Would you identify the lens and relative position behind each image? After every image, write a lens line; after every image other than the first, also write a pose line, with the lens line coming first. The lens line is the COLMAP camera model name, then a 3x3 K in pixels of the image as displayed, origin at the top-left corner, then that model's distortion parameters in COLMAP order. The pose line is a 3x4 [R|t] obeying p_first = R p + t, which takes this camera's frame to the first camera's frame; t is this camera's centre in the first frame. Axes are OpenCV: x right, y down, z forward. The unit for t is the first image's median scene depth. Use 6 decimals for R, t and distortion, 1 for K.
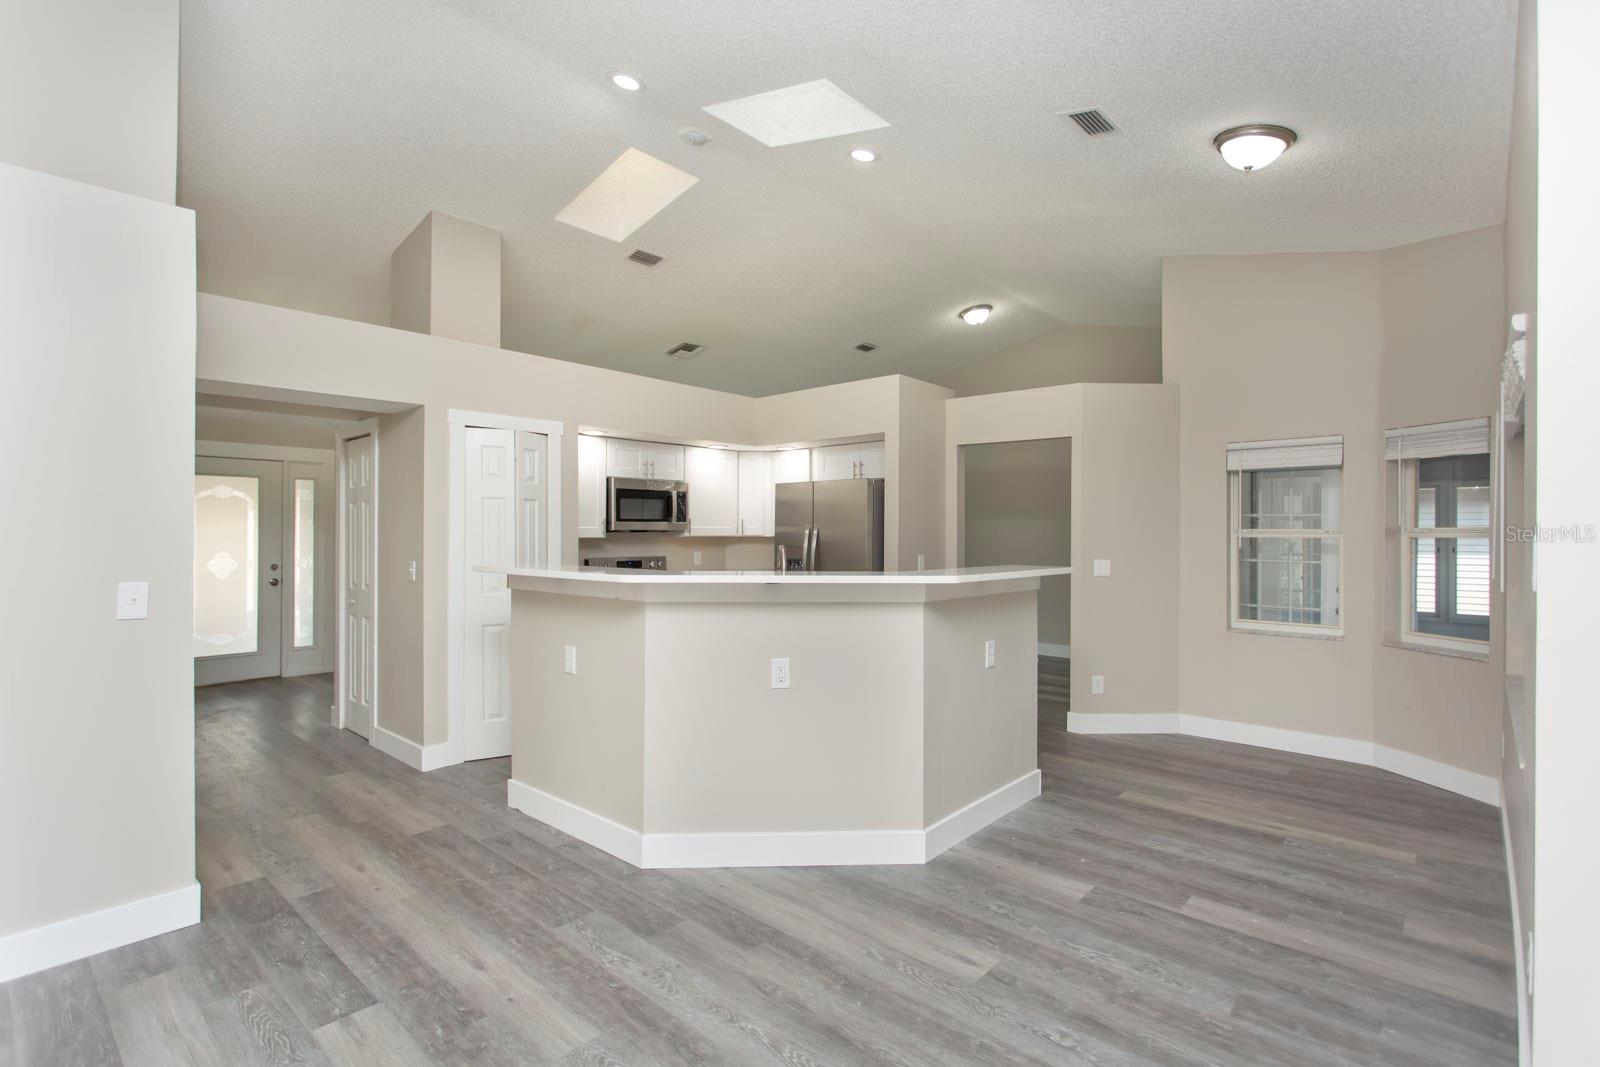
lens RADIAL K [[768.4, 0, 804.2], [0, 768.4, 528.3], [0, 0, 1]] dist [0.000648, 0.001380]
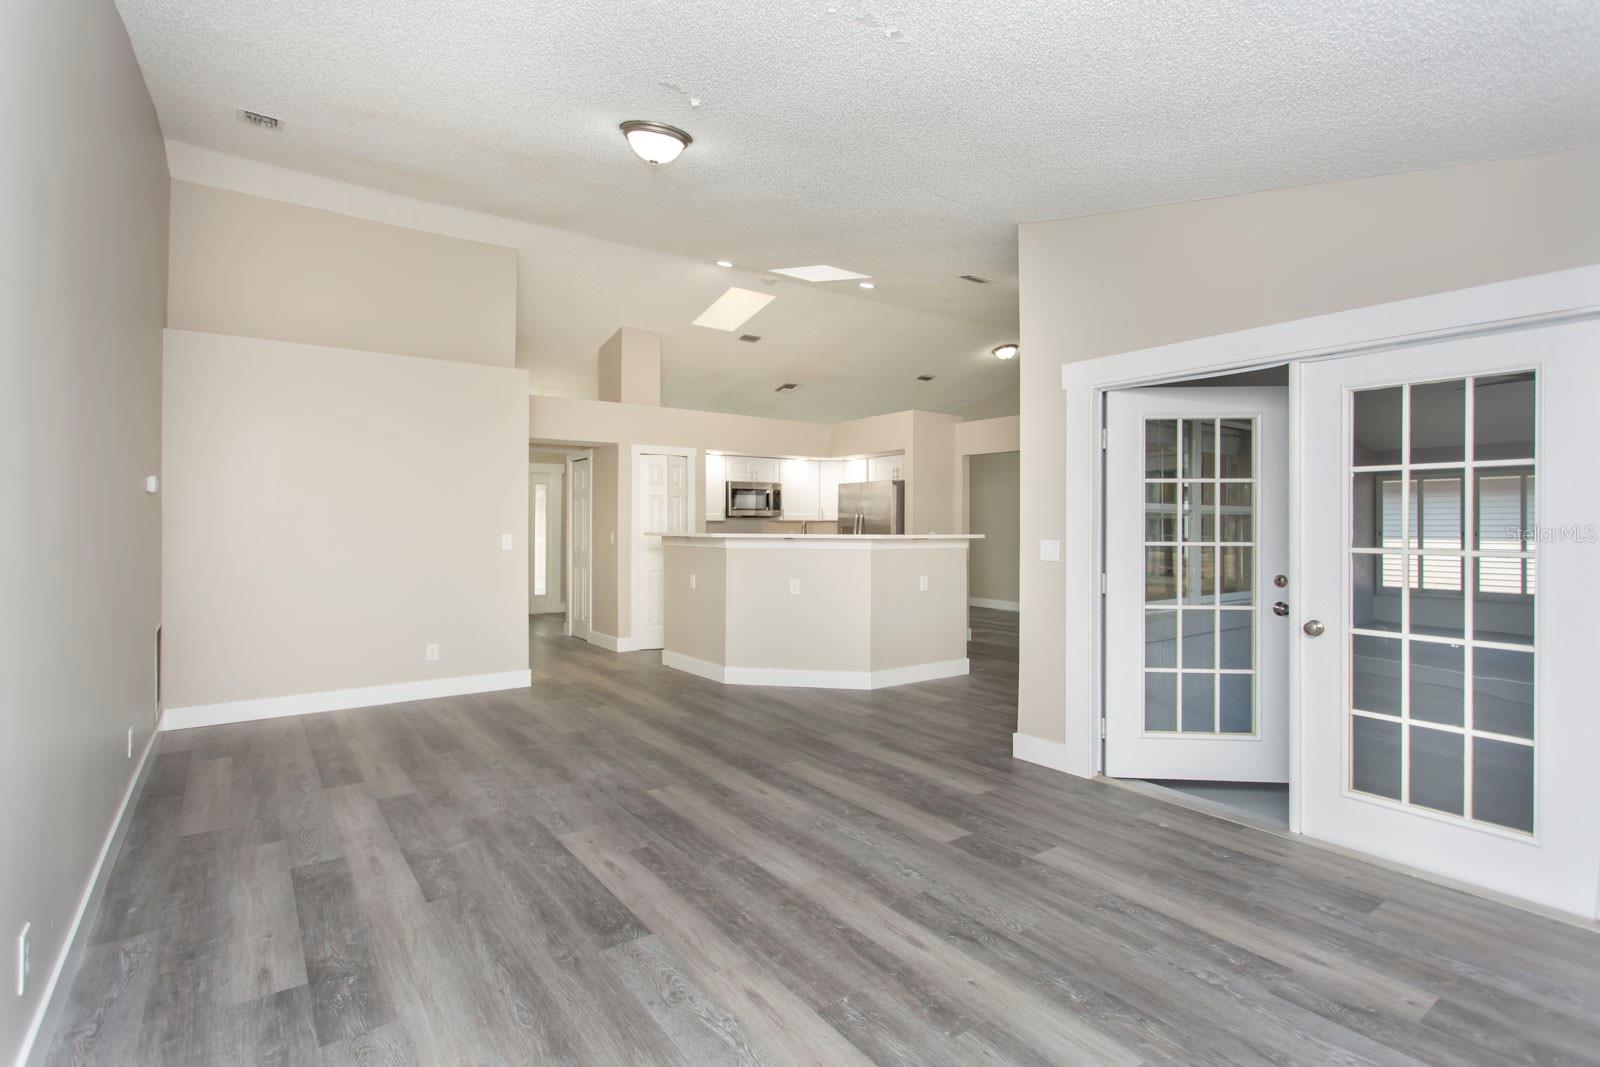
lens RADIAL K [[788.0, 0, 795.1], [0, 788.0, 519.7], [0, 0, 1]] dist [-0.002260, 0.000873]
pose [[0.975972, -0.000368, -0.217894, 0.257629], [-0.000355, 0.999995, -0.003279, 0.017763], [0.217894, 0.003278, 0.975967, -0.591521]]
